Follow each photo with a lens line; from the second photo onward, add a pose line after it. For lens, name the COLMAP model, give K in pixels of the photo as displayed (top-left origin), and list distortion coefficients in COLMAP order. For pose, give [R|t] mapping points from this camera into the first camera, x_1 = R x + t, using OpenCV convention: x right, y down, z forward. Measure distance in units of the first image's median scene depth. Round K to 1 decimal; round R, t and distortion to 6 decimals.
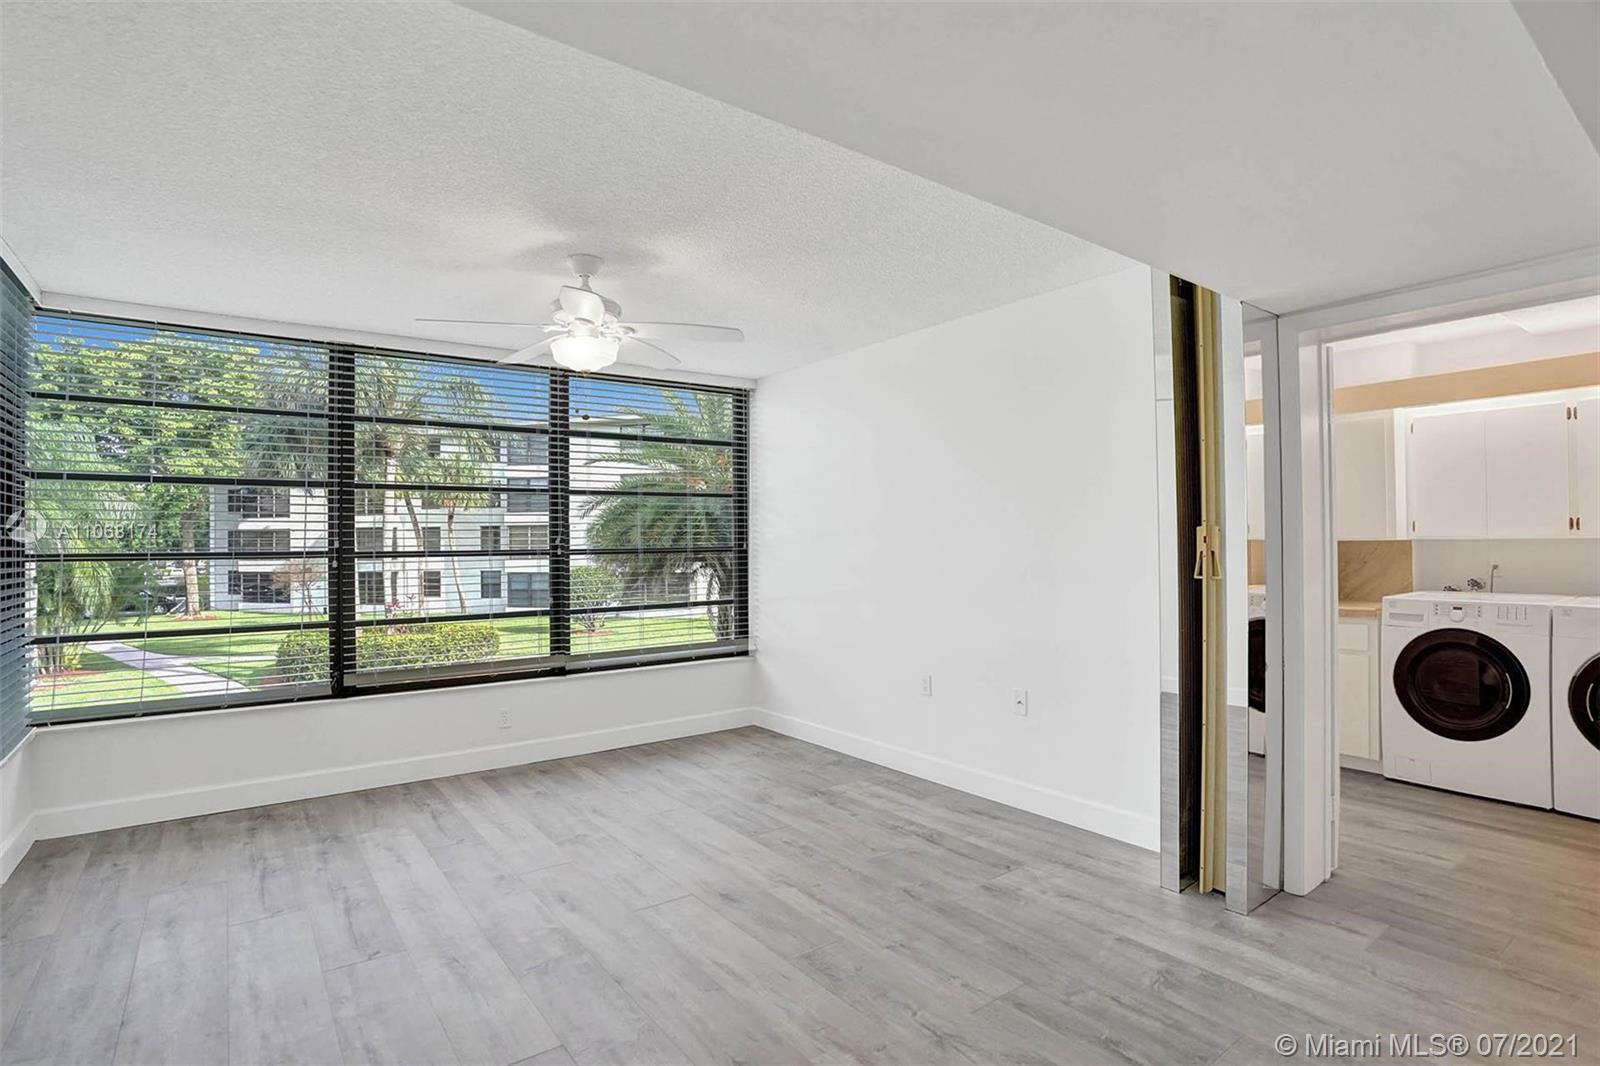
lens RADIAL K [[793.0, 0, 806.8], [0, 793.0, 533.6], [0, 0, 1]] dist [-0.073317, 0.028888]
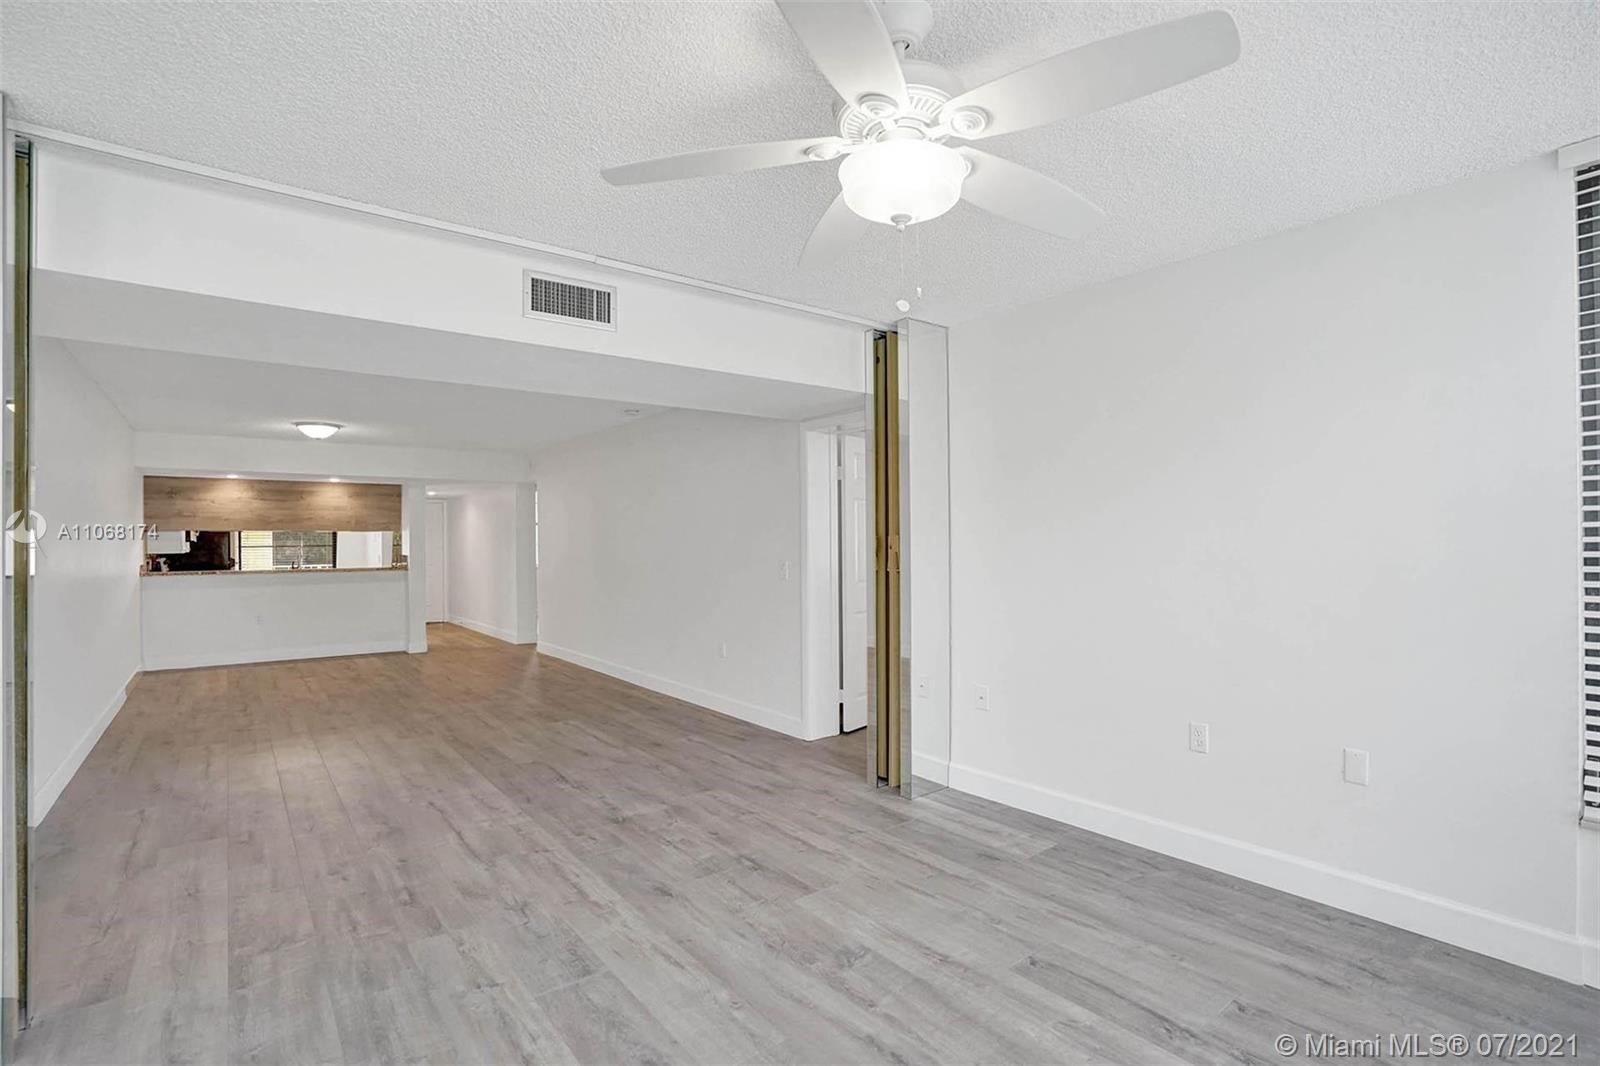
lens RADIAL K [[748.4, 0, 803.1], [0, 748.4, 537.6], [0, 0, 1]] dist [-0.080539, 0.038658]
pose [[-0.999624, 0.015309, -0.022768, -0.161632], [0.015724, 0.999711, -0.018196, 0.010916], [0.022483, -0.018547, -0.999575, 1.206845]]
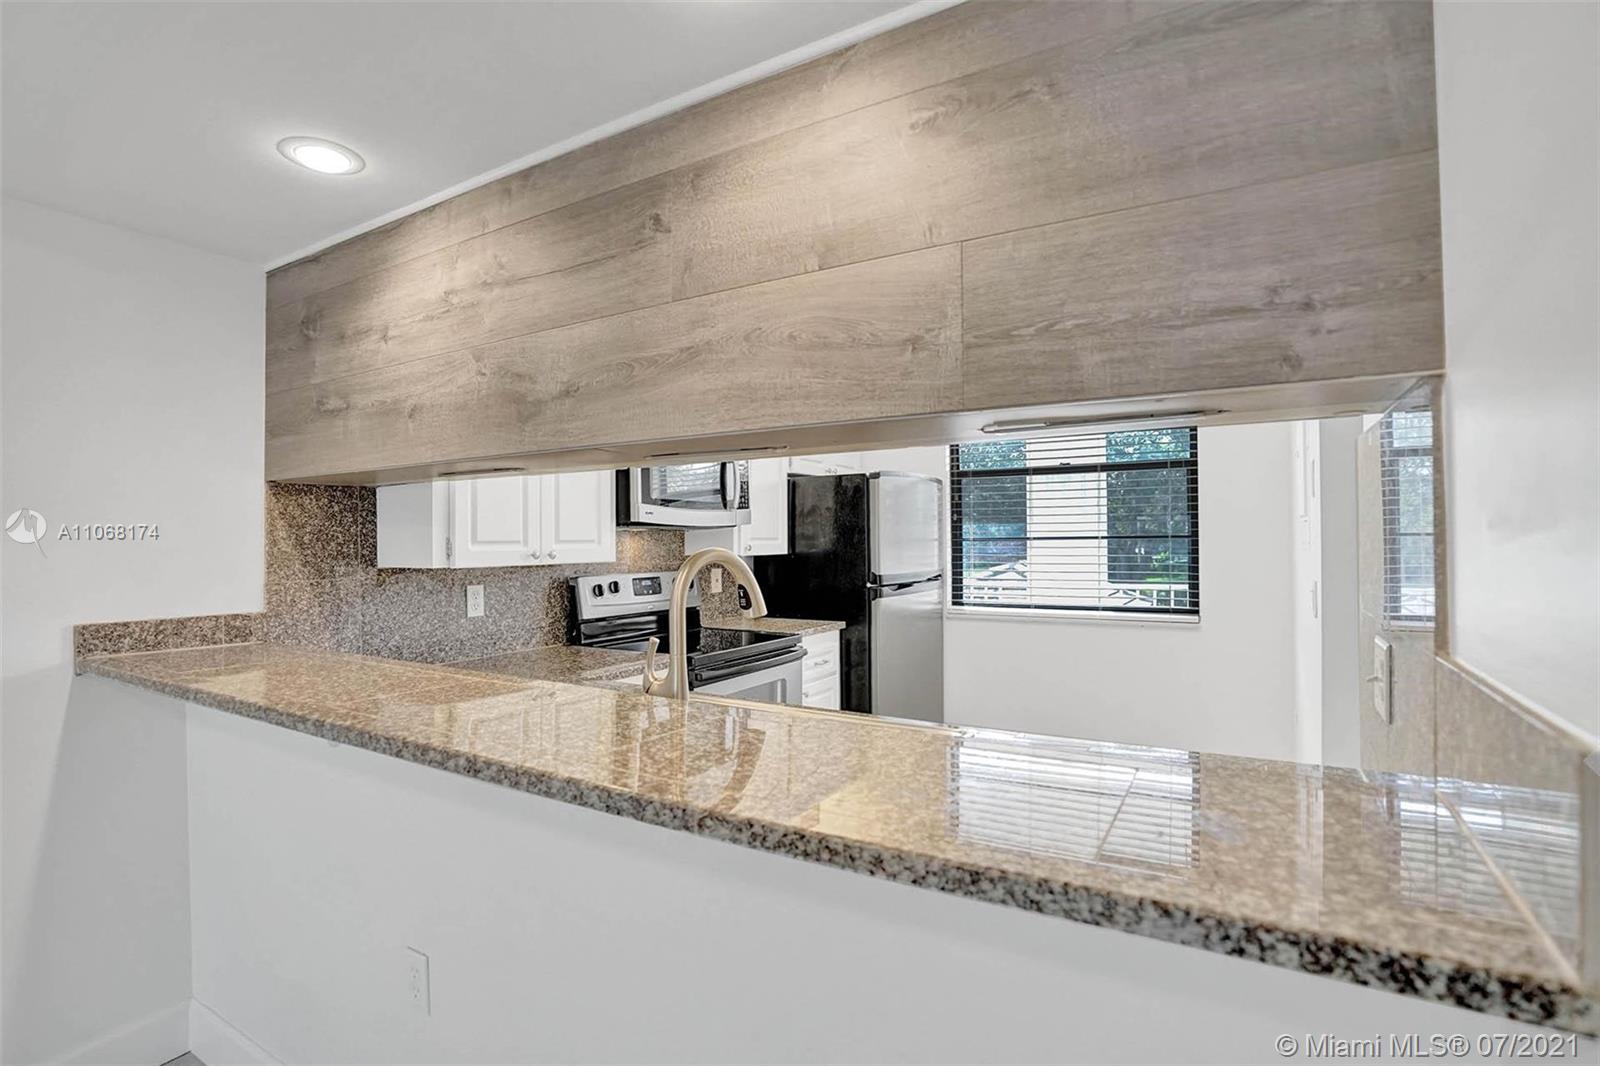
lens RADIAL K [[776.4, 0, 800.0], [0, 776.4, 533.0], [0, 0, 1]] dist [-0.064742, 0.000092]
pose [[-0.377127, 0.016715, 0.926011, 0.974032], [-0.000171, 0.999836, -0.018117, -0.027202], [-0.926162, -0.006991, -0.377062, -0.979347]]
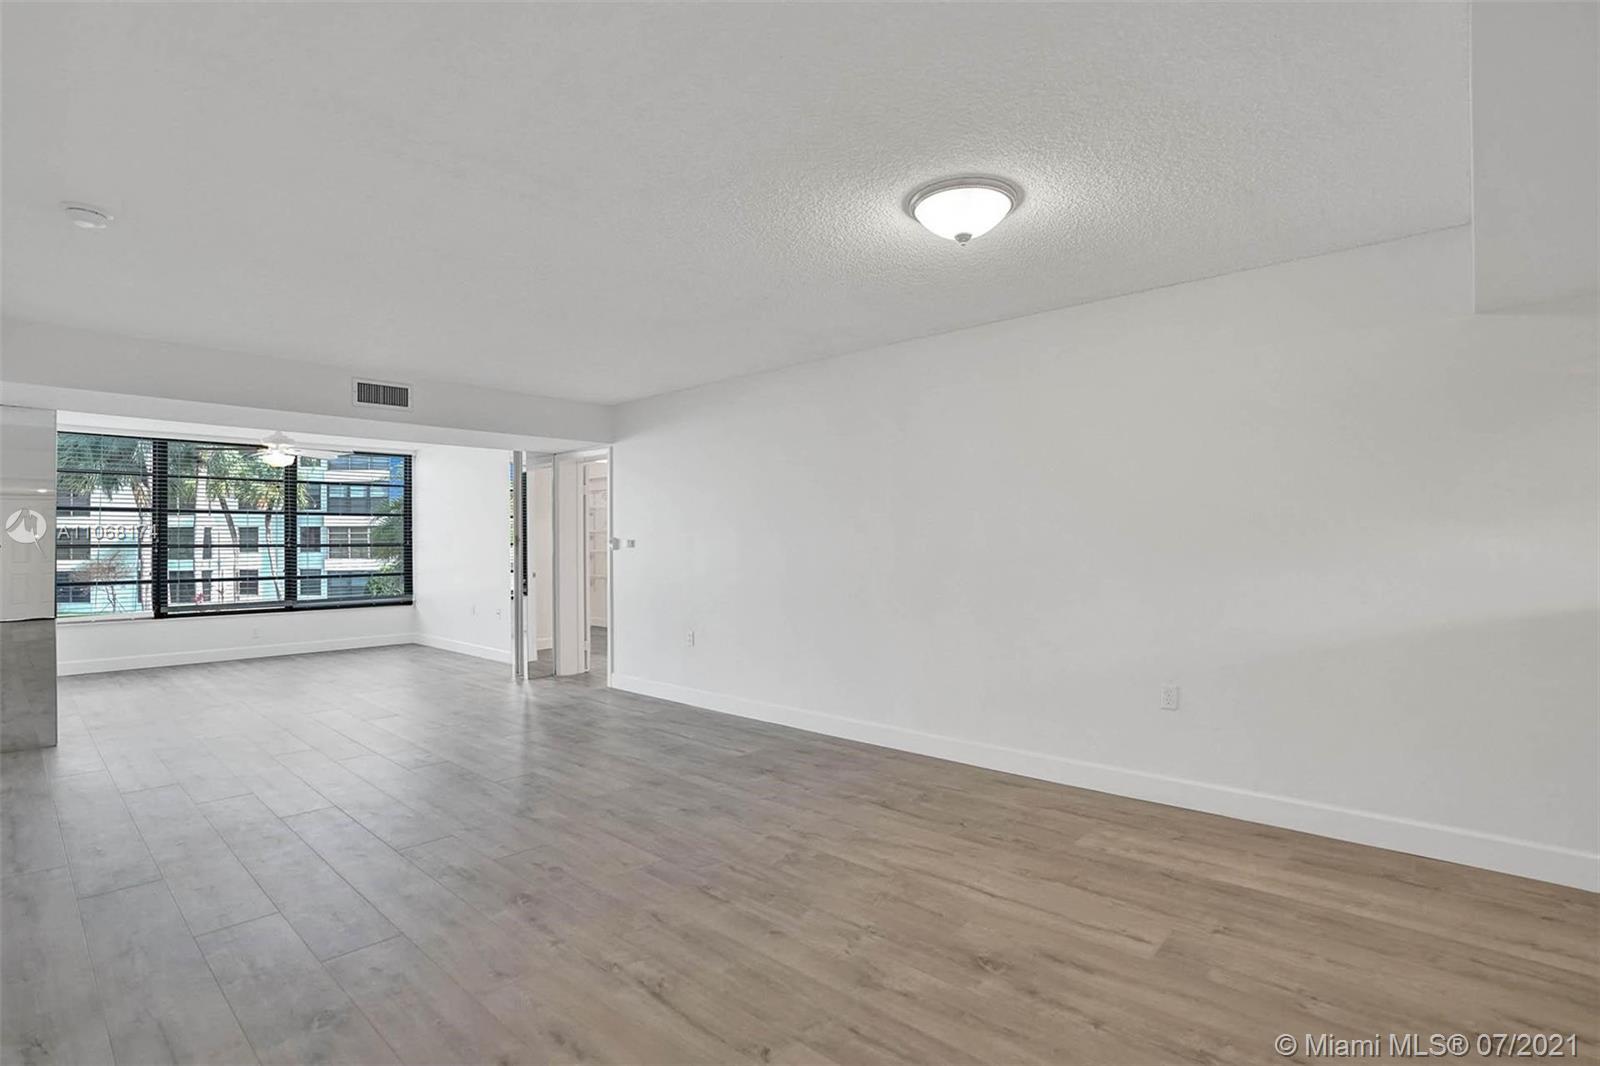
lens RADIAL K [[765.8, 0, 808.9], [0, 765.8, 538.5], [0, 0, 1]] dist [-0.071398, 0.030844]
pose [[0.981174, 0.004963, 0.193061, 0.694257], [-0.005908, 0.999973, 0.004316, -0.009630], [-0.193034, -0.005375, 0.981177, -1.215185]]
